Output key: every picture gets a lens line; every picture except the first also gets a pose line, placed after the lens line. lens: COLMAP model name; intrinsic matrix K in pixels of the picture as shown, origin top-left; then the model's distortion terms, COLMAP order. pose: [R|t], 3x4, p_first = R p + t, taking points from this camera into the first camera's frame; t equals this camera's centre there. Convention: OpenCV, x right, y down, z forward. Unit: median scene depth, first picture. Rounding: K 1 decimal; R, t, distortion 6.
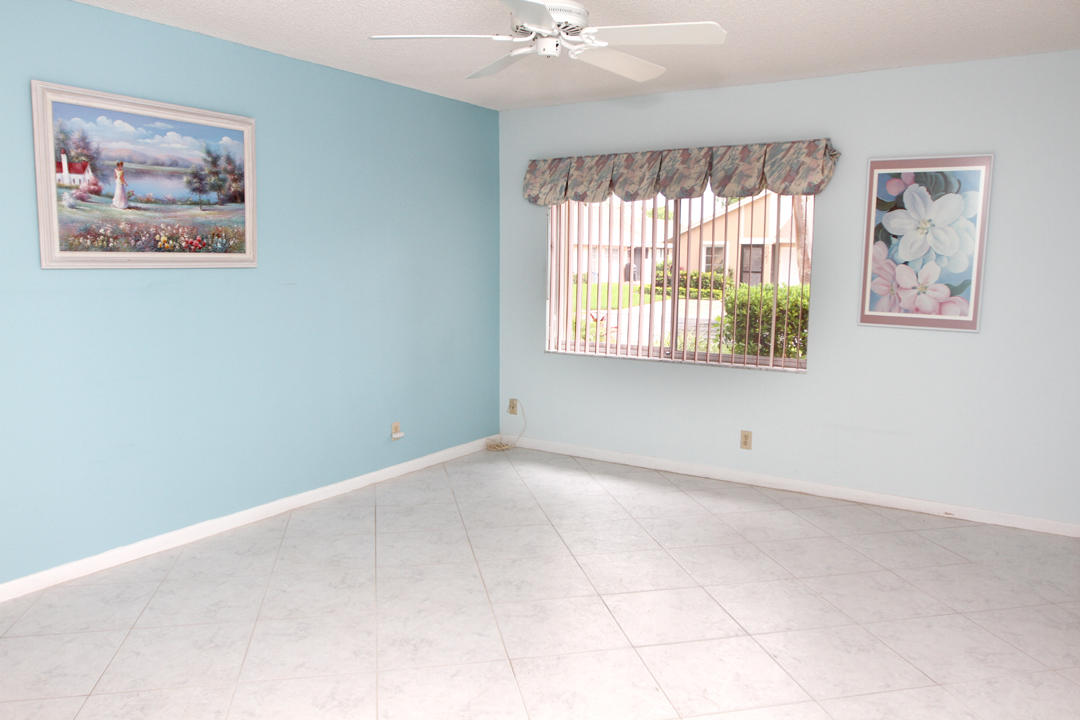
lens RADIAL K [[787.3, 0, 541.8], [0, 787.3, 365.4], [0, 0, 1]] dist [-0.048811, 0.013341]
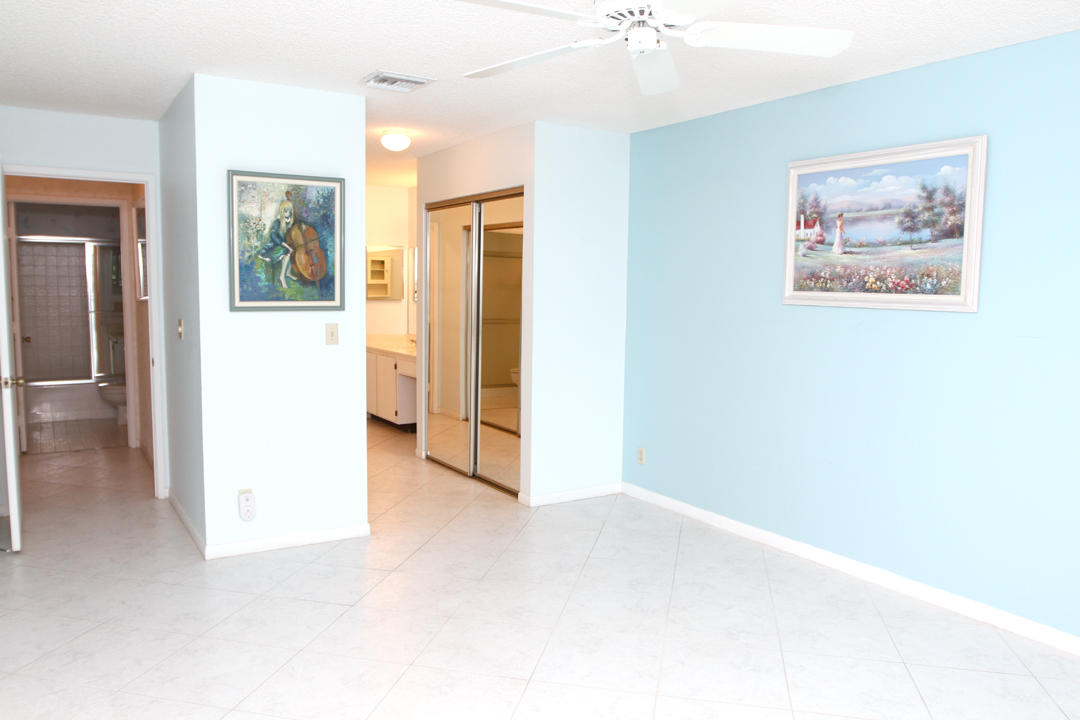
lens RADIAL K [[787.3, 0, 541.8], [0, 787.3, 365.4], [0, 0, 1]] dist [-0.048811, 0.013341]
pose [[-0.408057, 0.077079, -0.909697, 0.658609], [-0.142584, 0.978822, 0.146894, -0.142144], [0.901753, 0.189650, -0.388425, 1.035412]]
